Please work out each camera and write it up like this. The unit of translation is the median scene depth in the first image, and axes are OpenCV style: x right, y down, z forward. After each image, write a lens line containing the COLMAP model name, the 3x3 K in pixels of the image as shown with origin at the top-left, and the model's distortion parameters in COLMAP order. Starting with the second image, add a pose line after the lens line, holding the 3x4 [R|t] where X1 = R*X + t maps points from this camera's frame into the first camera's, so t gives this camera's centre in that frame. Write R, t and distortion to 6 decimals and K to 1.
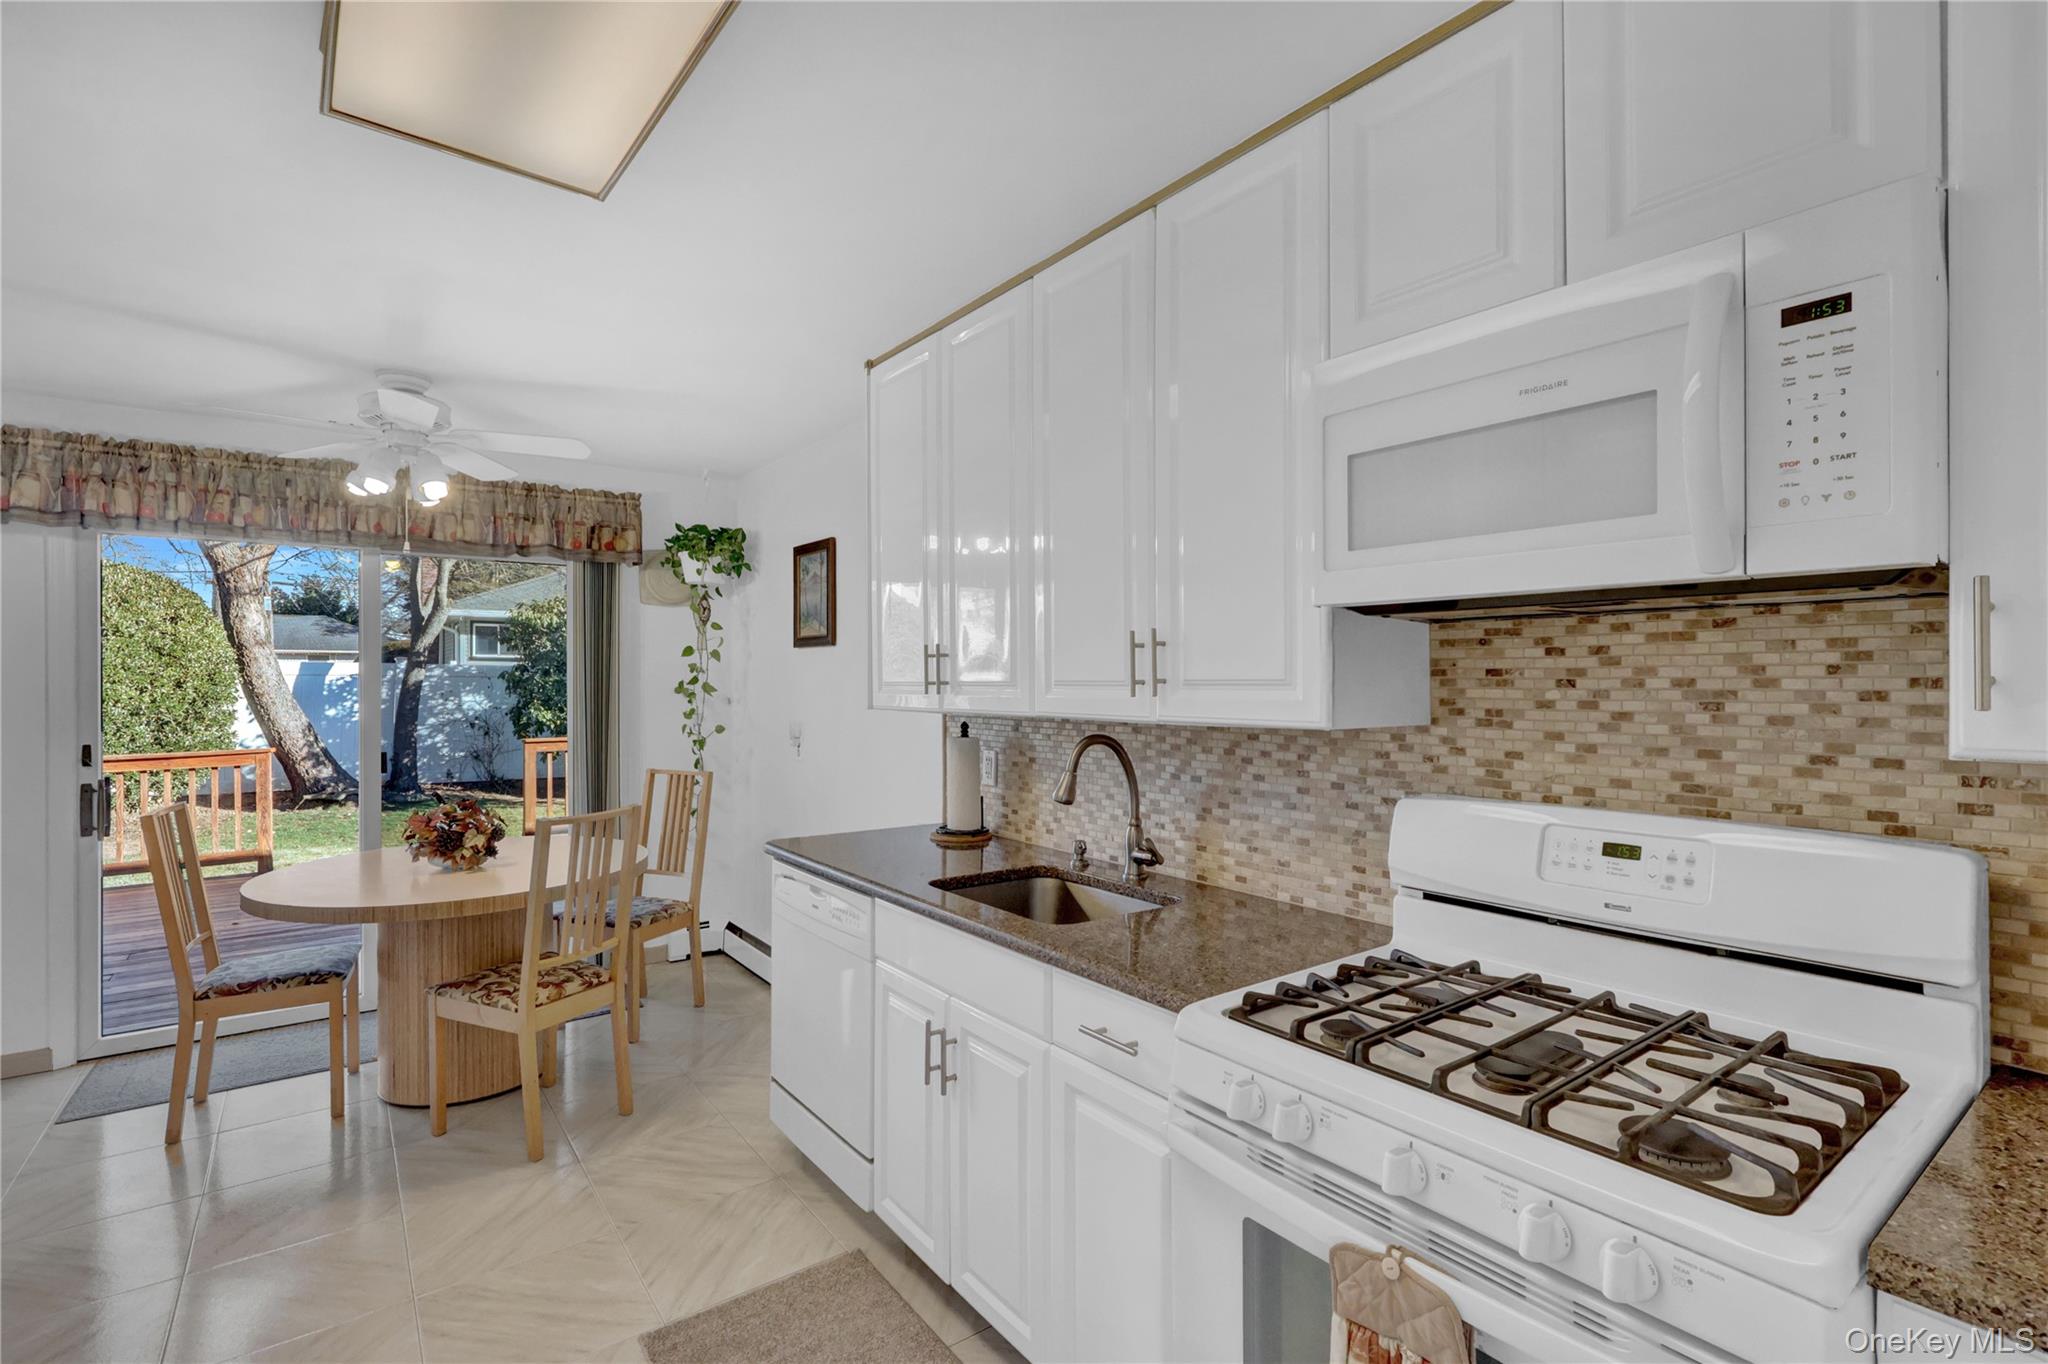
lens RADIAL K [[947.9, 0, 1024.0], [0, 947.9, 682.0], [0, 0, 1]] dist [-0.002328, 0.001489]
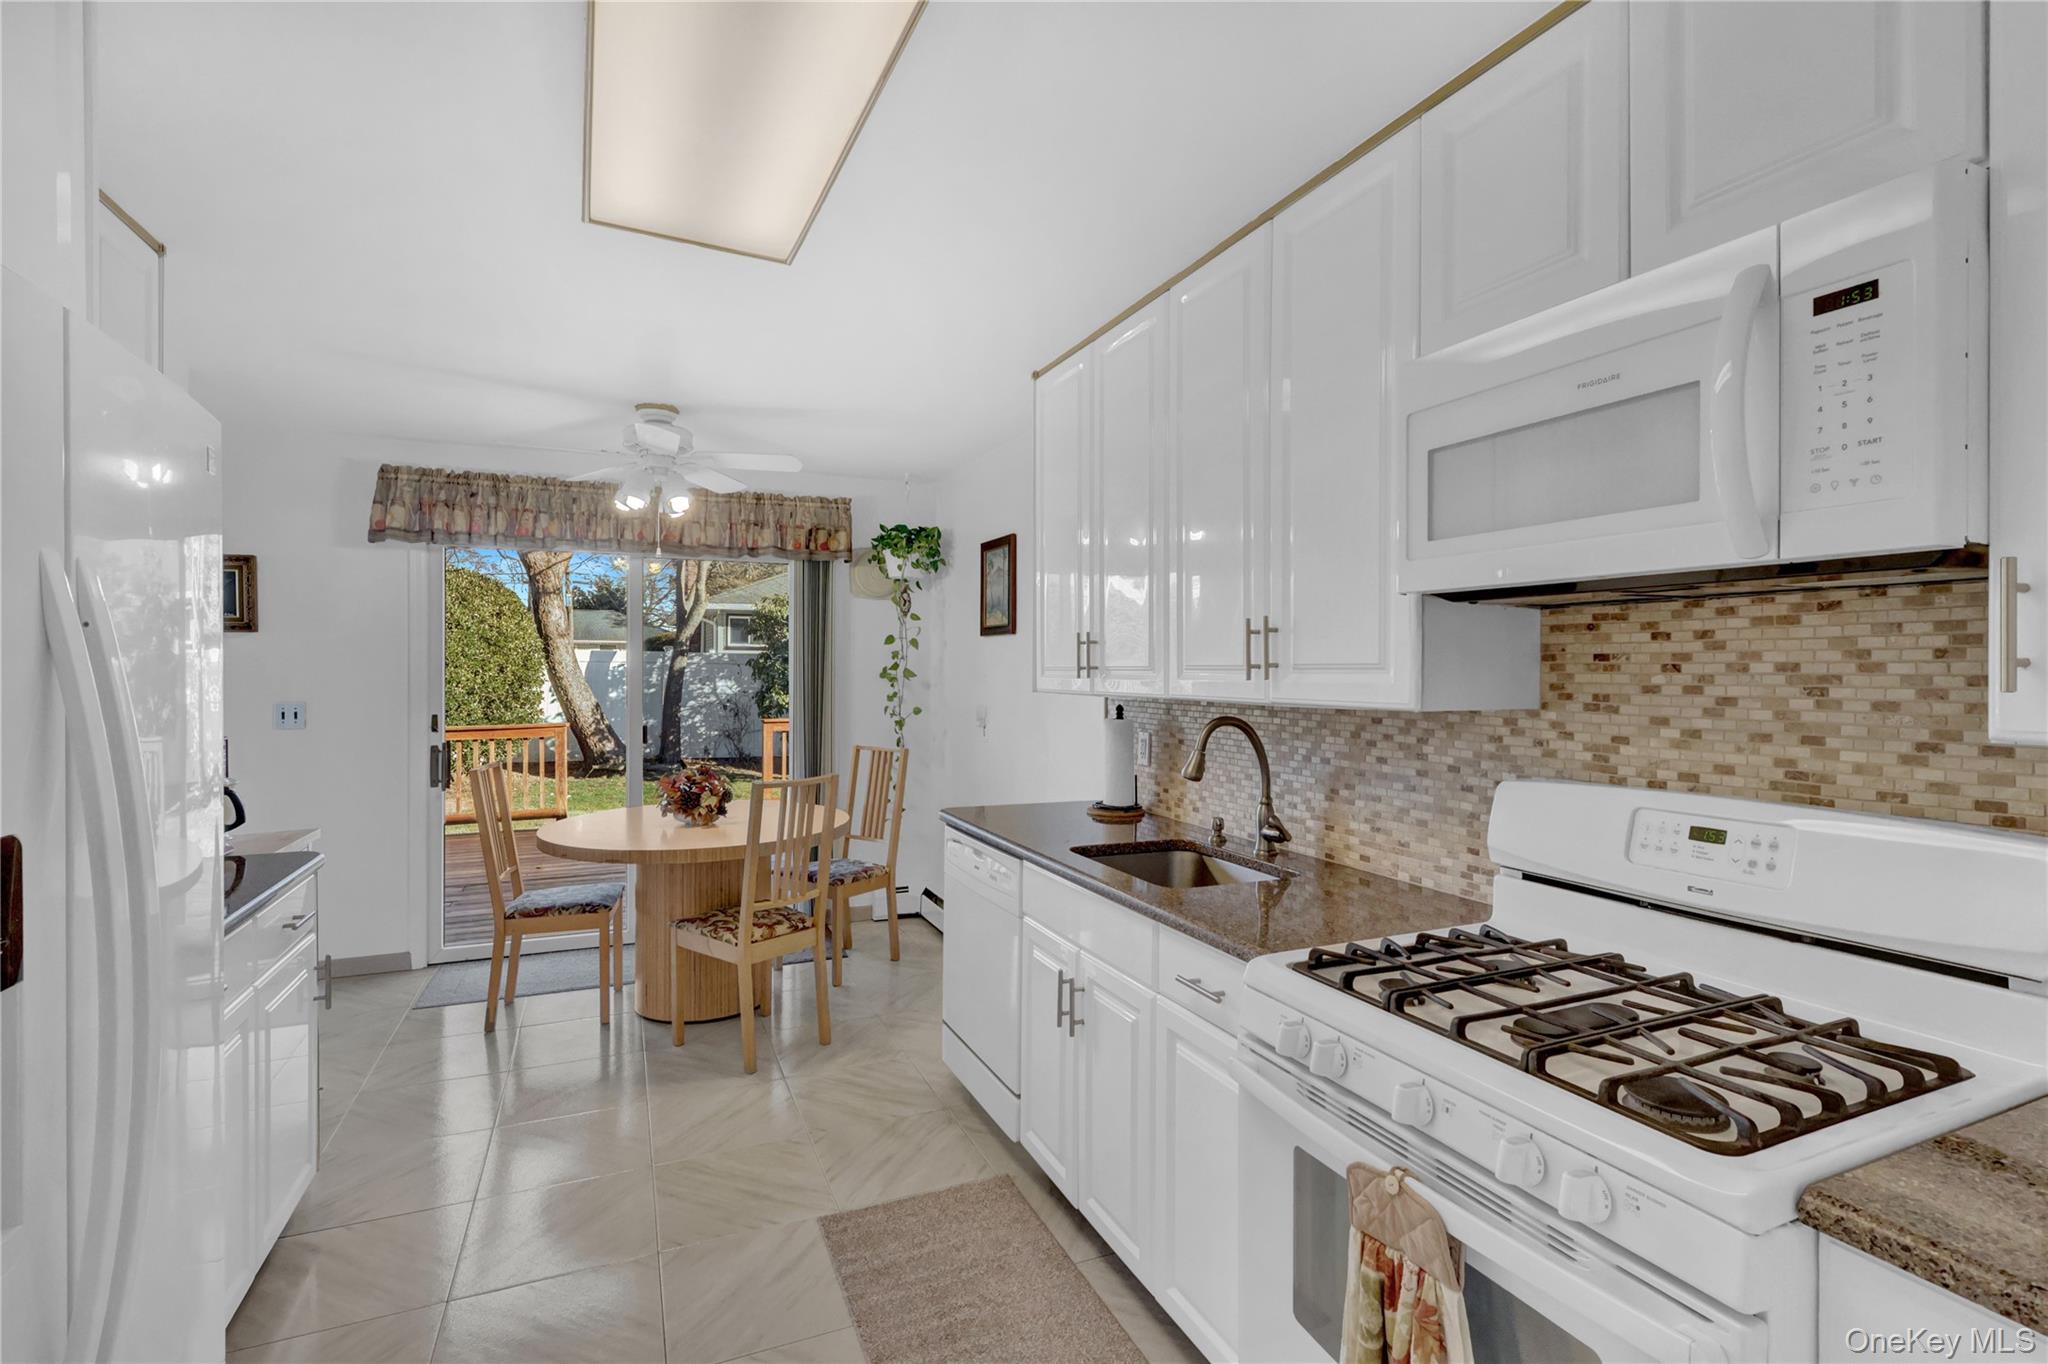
lens RADIAL K [[953.7, 0, 1024.3], [0, 953.7, 673.0], [0, 0, 1]] dist [-0.002957, 0.001353]
pose [[0.973867, 0.006125, -0.227035, 0.086173], [-0.005832, 0.999981, 0.001962, 0.005299], [0.227043, -0.000587, 0.973885, -0.078842]]
